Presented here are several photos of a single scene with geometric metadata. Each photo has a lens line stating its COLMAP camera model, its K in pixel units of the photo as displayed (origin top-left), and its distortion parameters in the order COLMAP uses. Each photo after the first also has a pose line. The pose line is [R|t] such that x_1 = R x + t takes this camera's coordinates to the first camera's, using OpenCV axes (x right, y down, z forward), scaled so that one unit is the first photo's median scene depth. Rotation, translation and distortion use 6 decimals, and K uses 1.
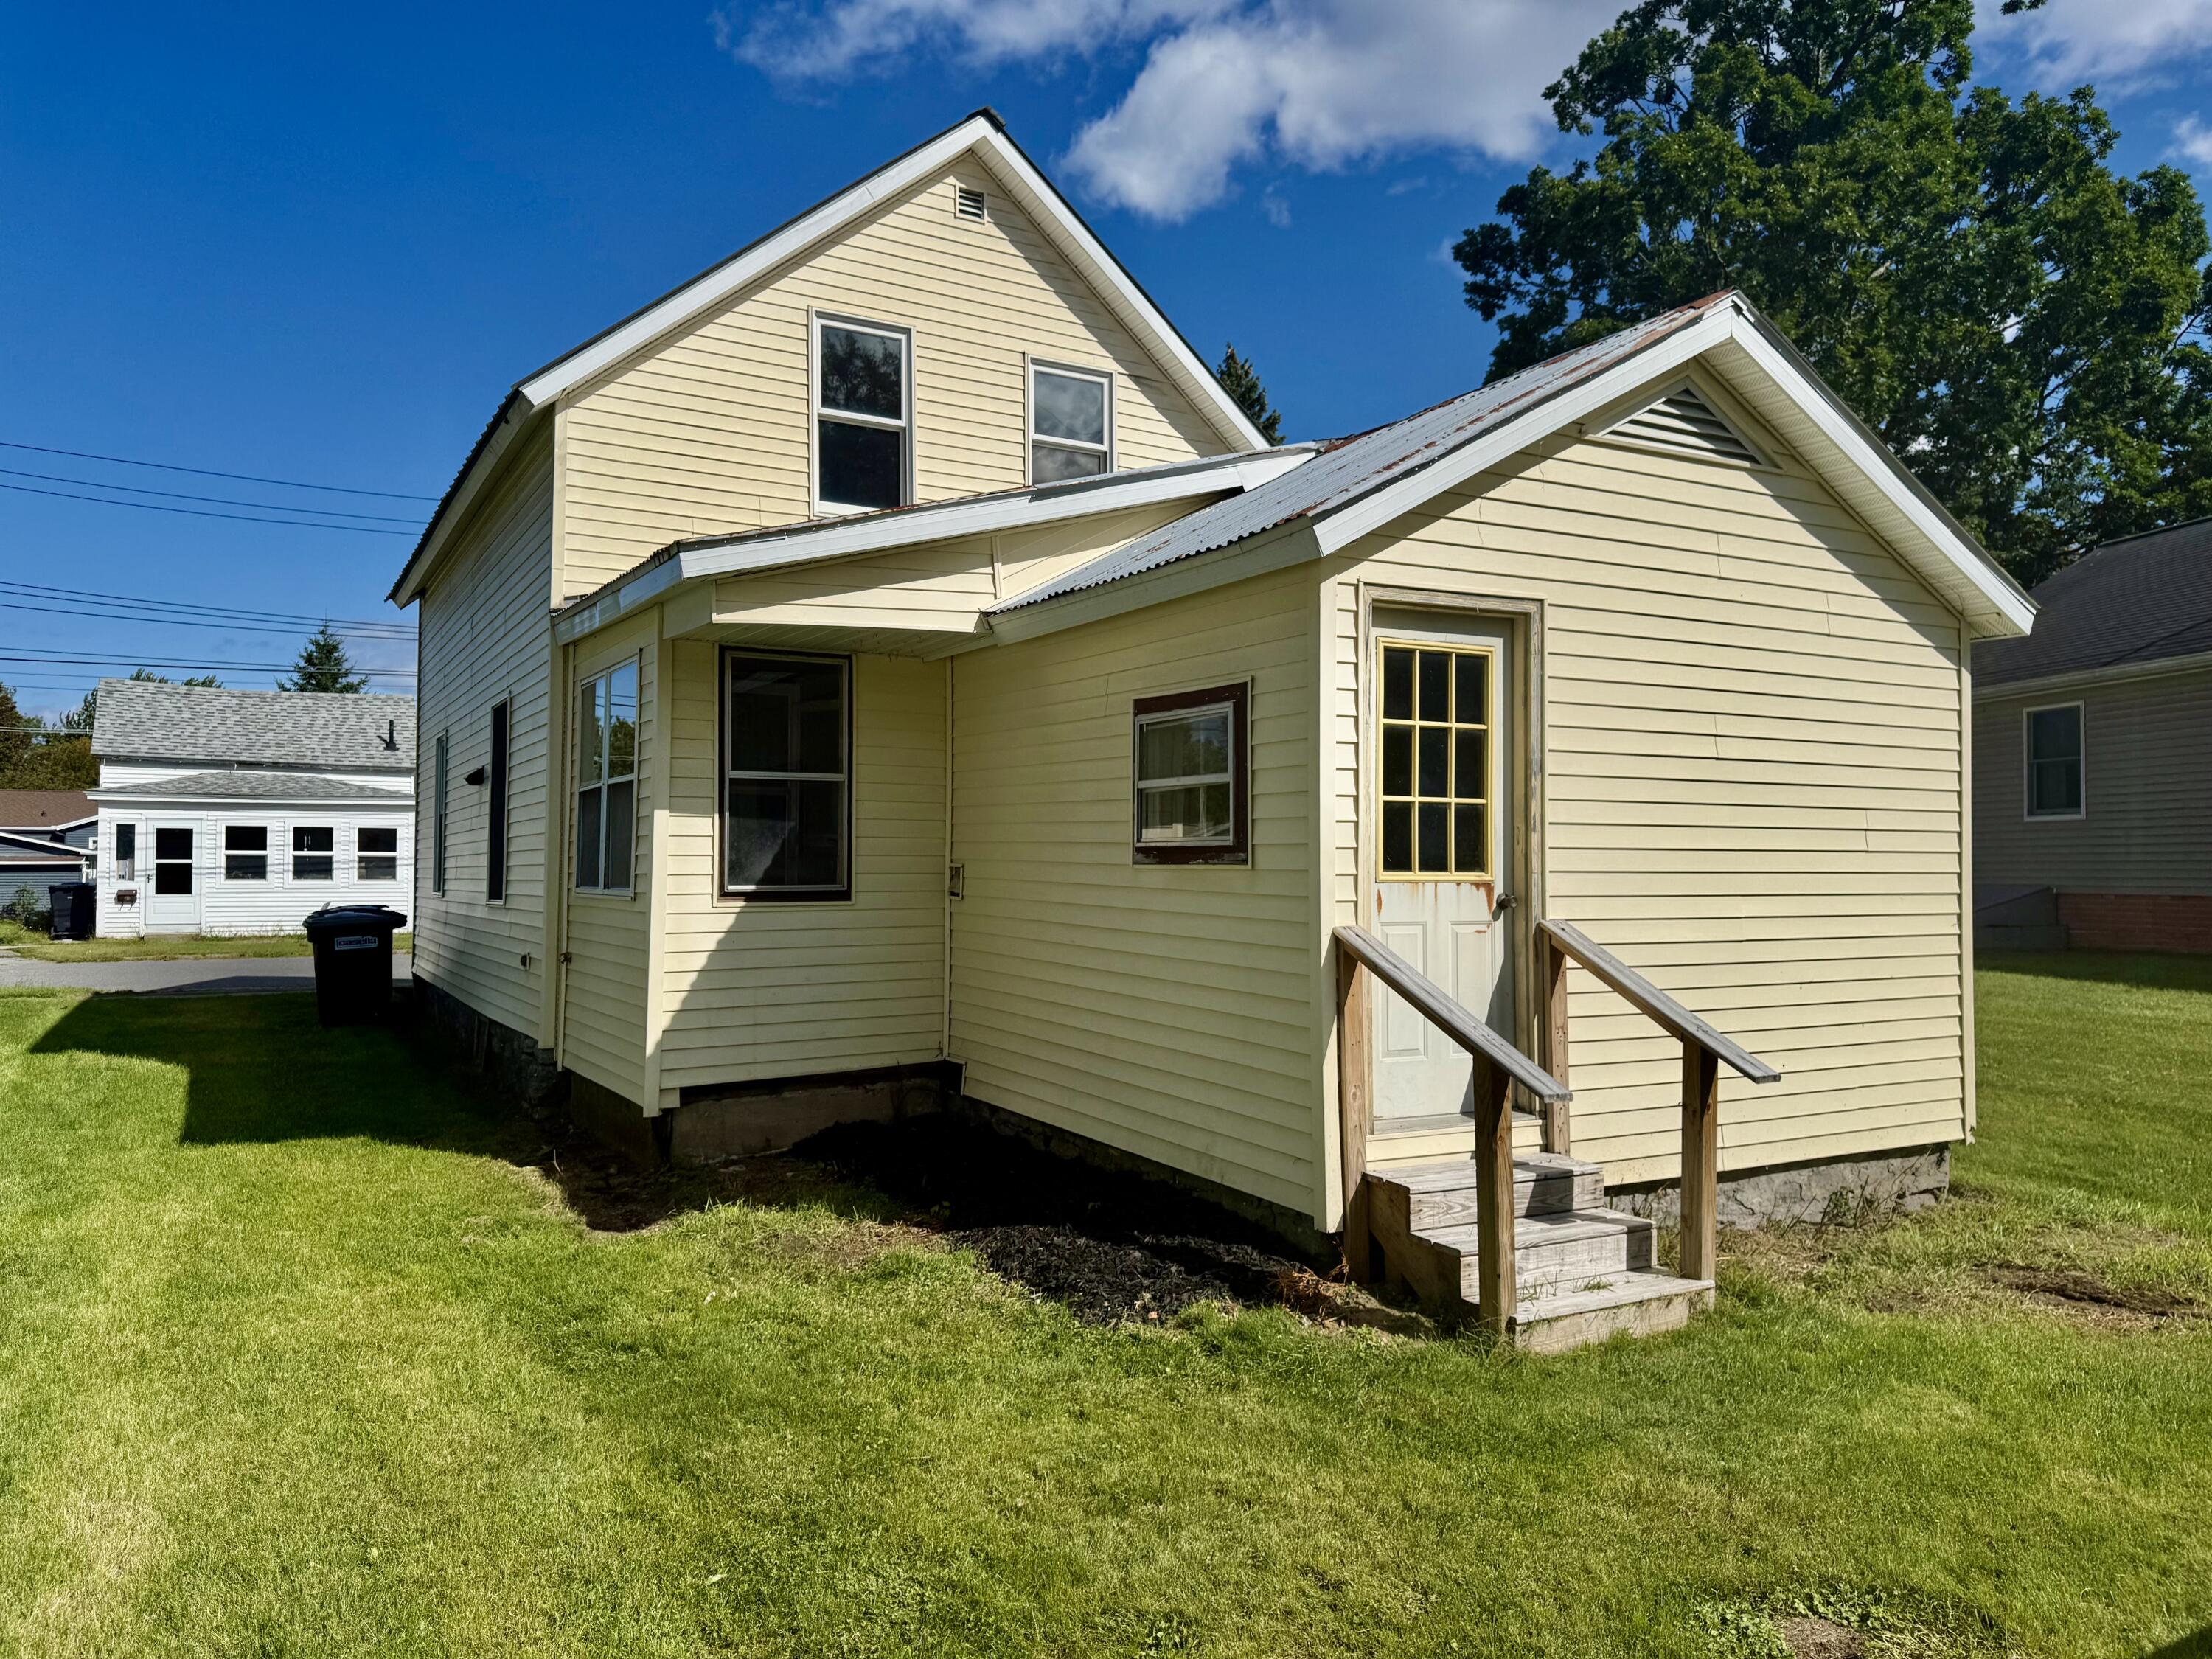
lens RADIAL K [[1556.0, 0, 1106.0], [0, 1556.0, 829.5], [0, 0, 1]] dist [0.107836, -0.202018]
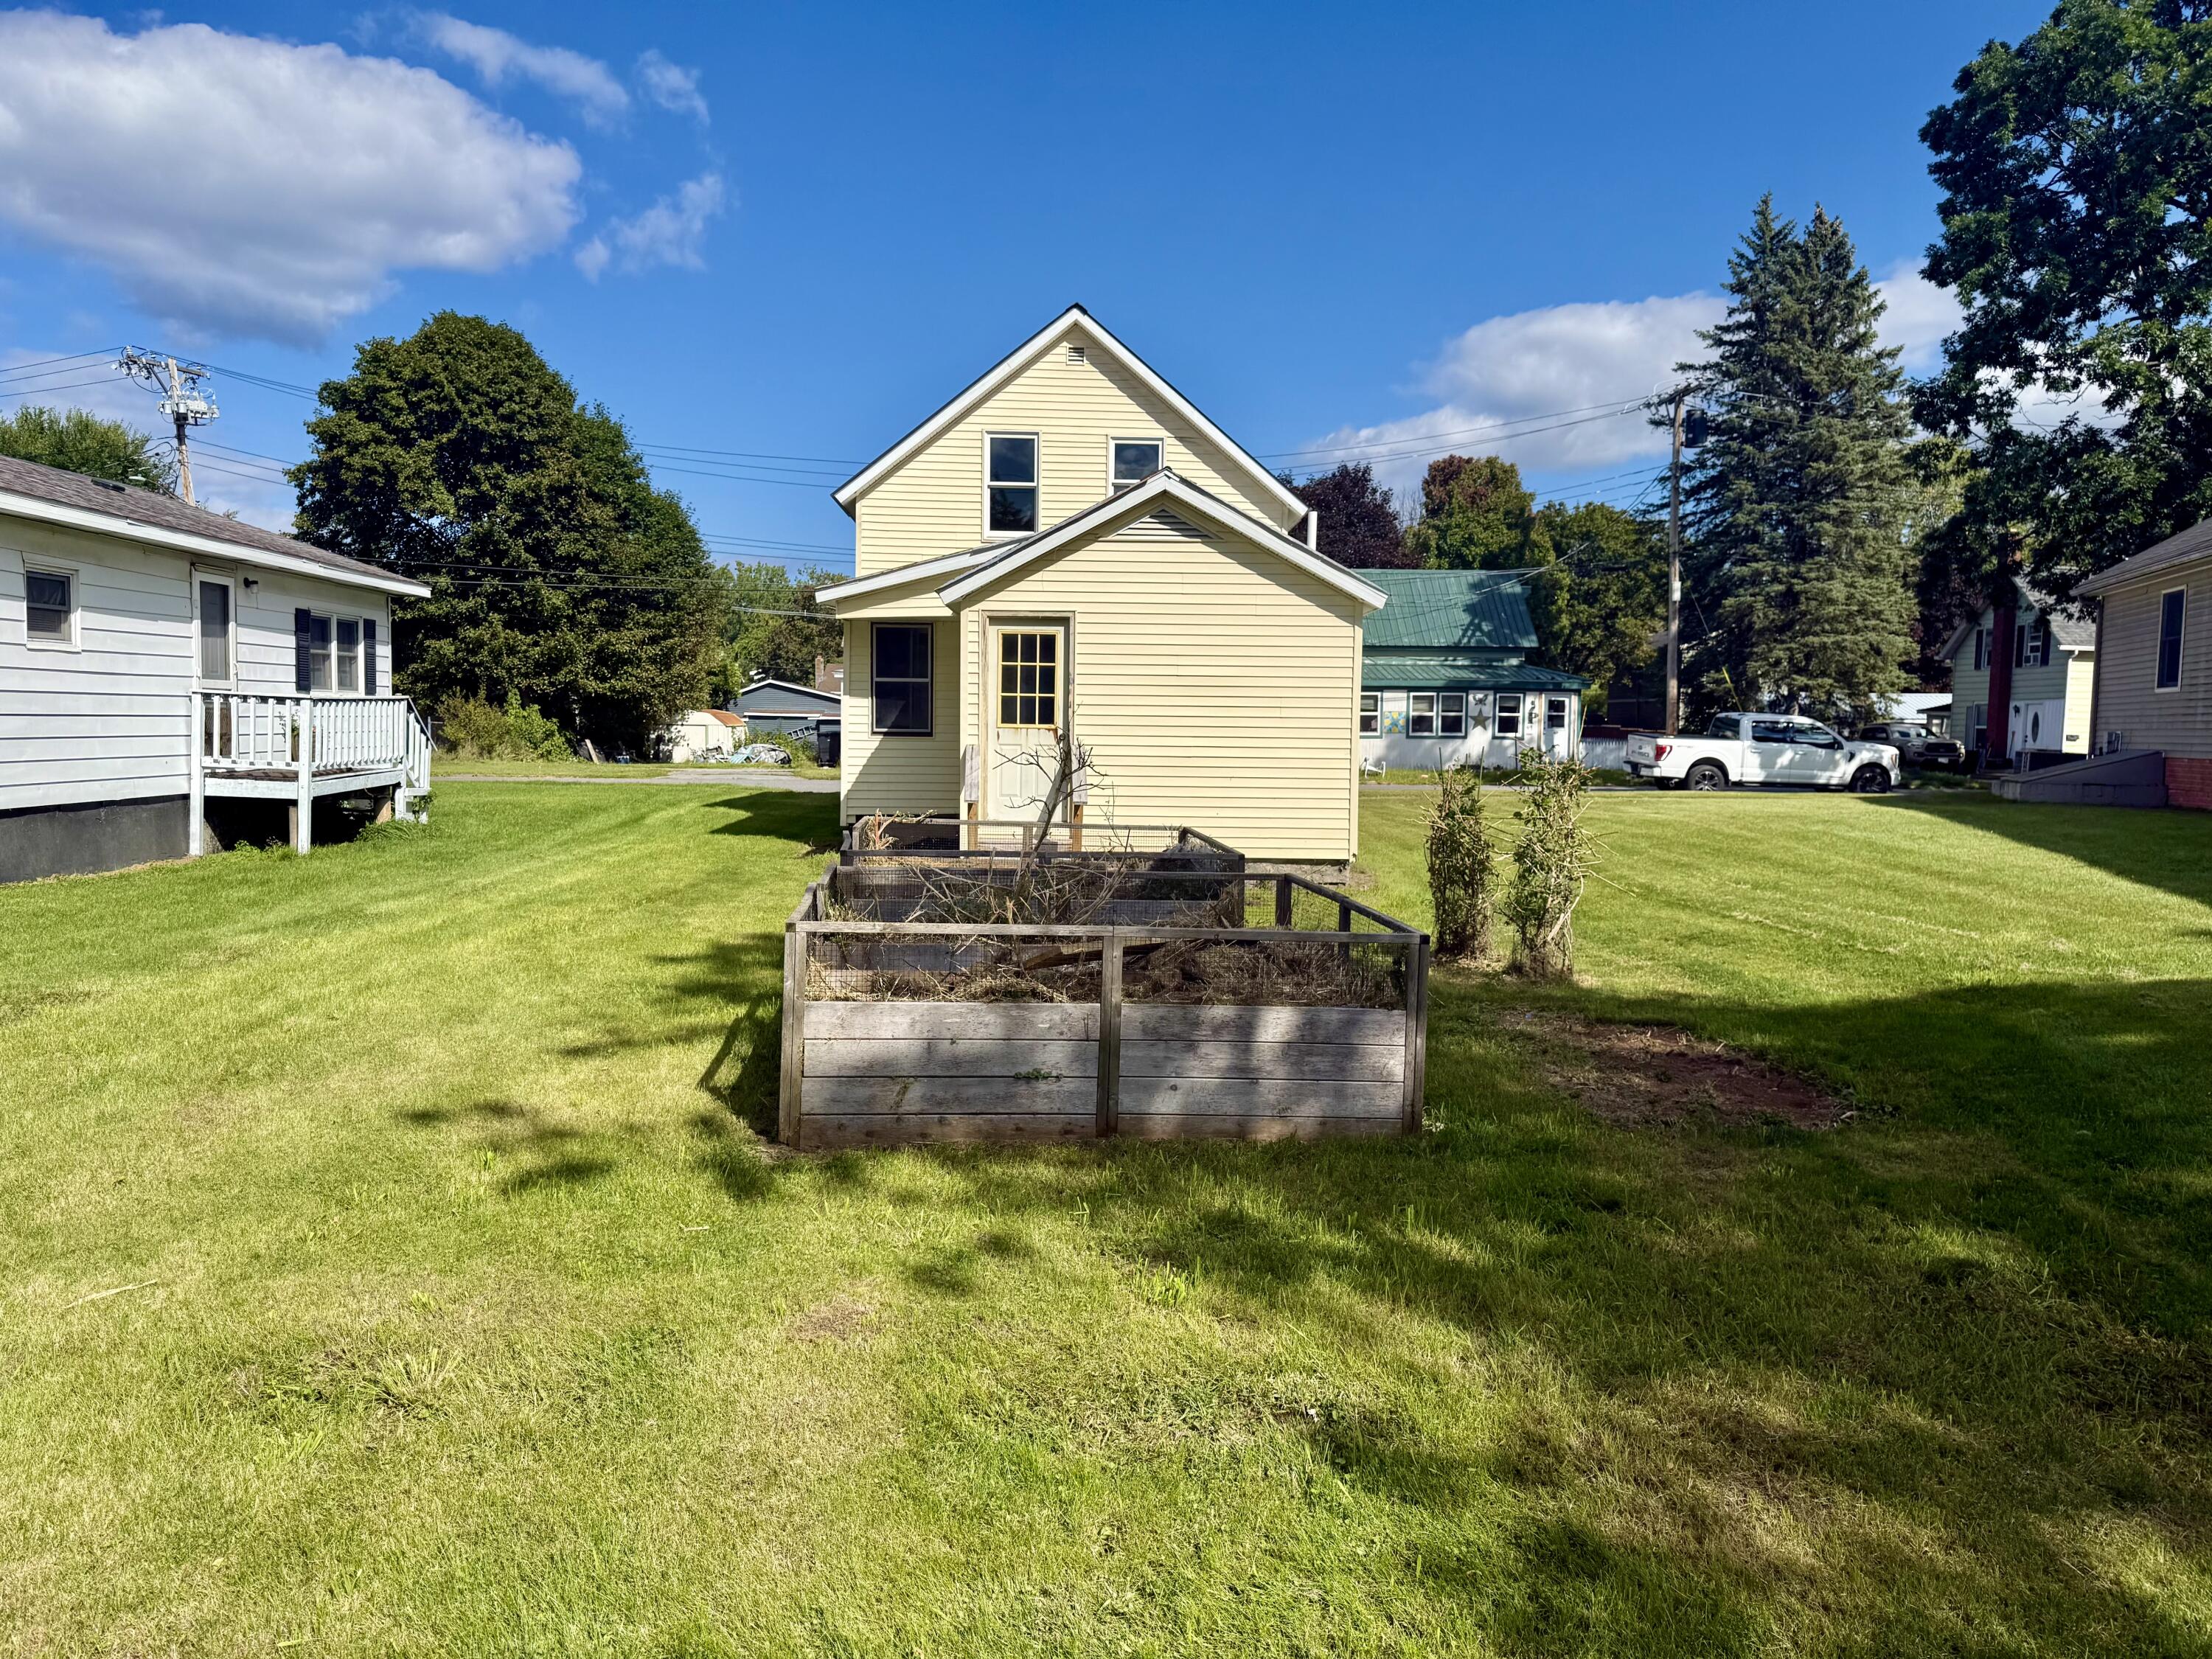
lens RADIAL K [[1556.0, 0, 1106.0], [0, 1556.0, 829.5], [0, 0, 1]] dist [0.107836, -0.202018]
pose [[0.884025, 0.040697, -0.465664, 1.100460], [0.000762, 0.996076, 0.088498, -0.018415], [0.467438, -0.078589, 0.880525, -0.838844]]
